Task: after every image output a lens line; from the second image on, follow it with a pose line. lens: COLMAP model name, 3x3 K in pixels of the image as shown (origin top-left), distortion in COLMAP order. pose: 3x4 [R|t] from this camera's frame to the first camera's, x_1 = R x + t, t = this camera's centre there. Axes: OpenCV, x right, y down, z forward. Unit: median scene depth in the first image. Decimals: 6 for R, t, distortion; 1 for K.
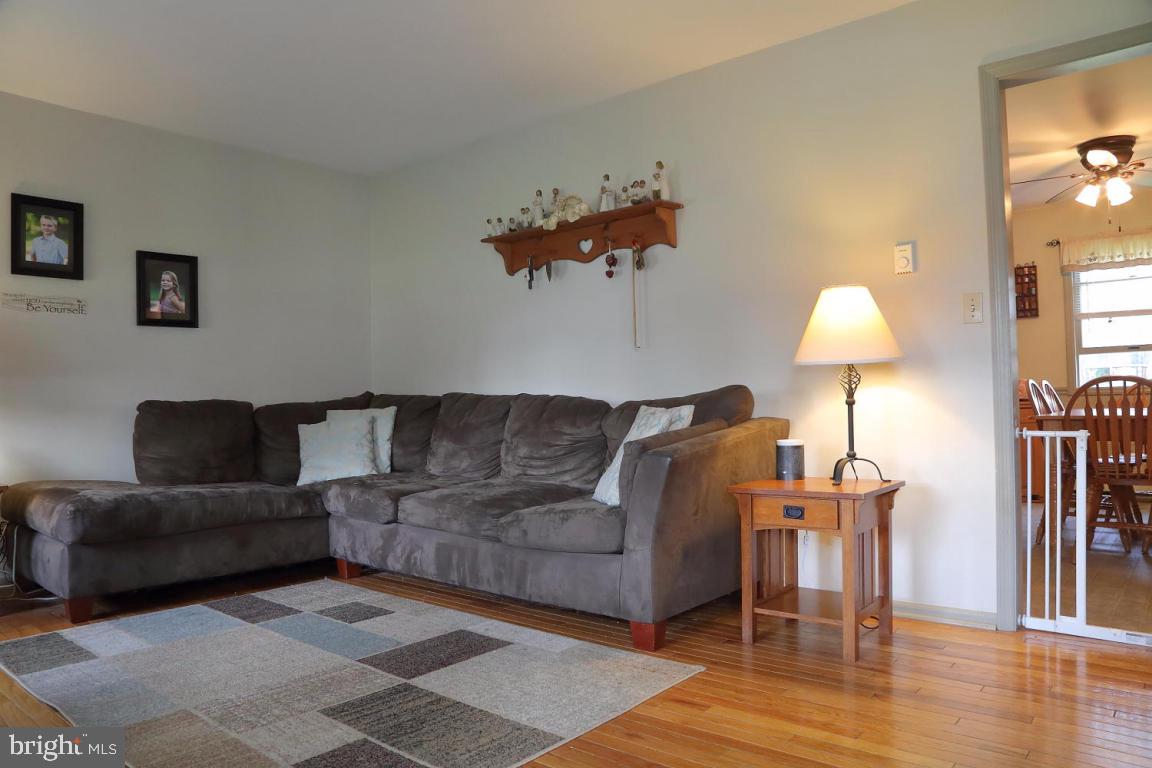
lens RADIAL K [[790.2, 0, 572.2], [0, 790.2, 384.8], [0, 0, 1]] dist [-0.086483, 0.013489]
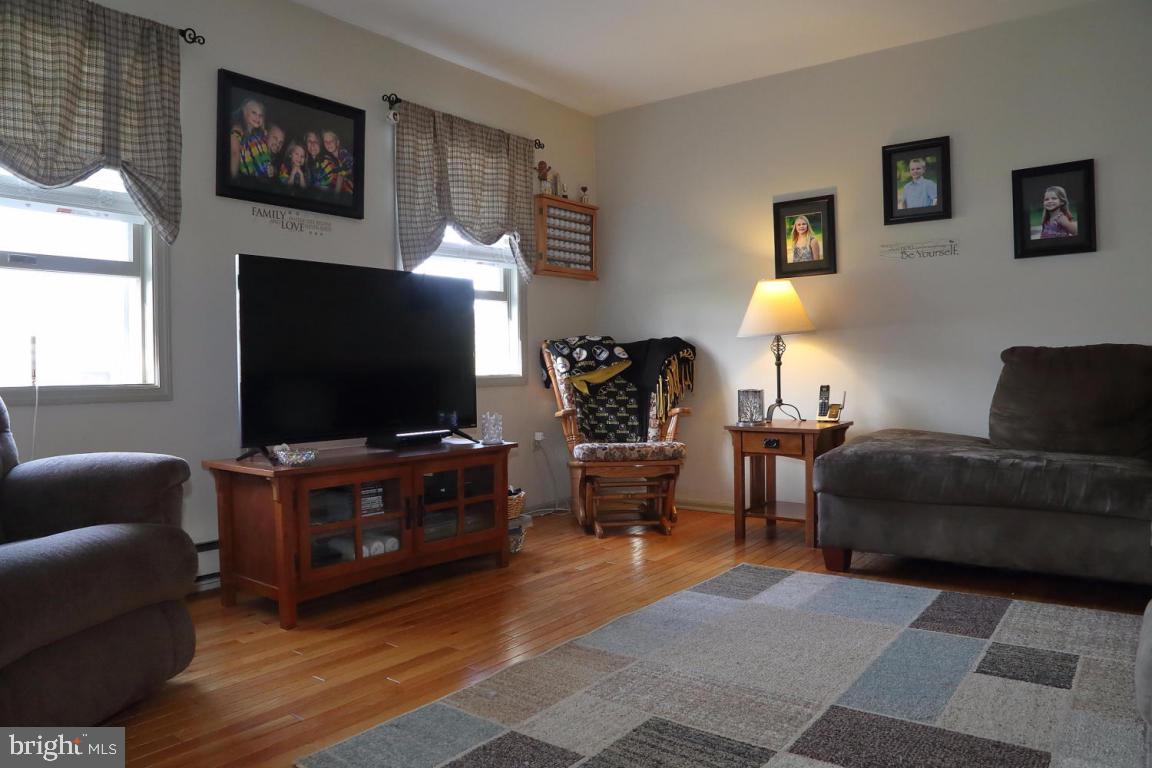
lens RADIAL K [[790.2, 0, 567.1], [0, 790.2, 383.7], [0, 0, 1]] dist [-0.086483, 0.013489]
pose [[0.044475, 0.035936, -0.998364, 0.334278], [0.039720, 0.998499, 0.037710, 0.011910], [0.998221, -0.041332, 0.042981, 0.575783]]
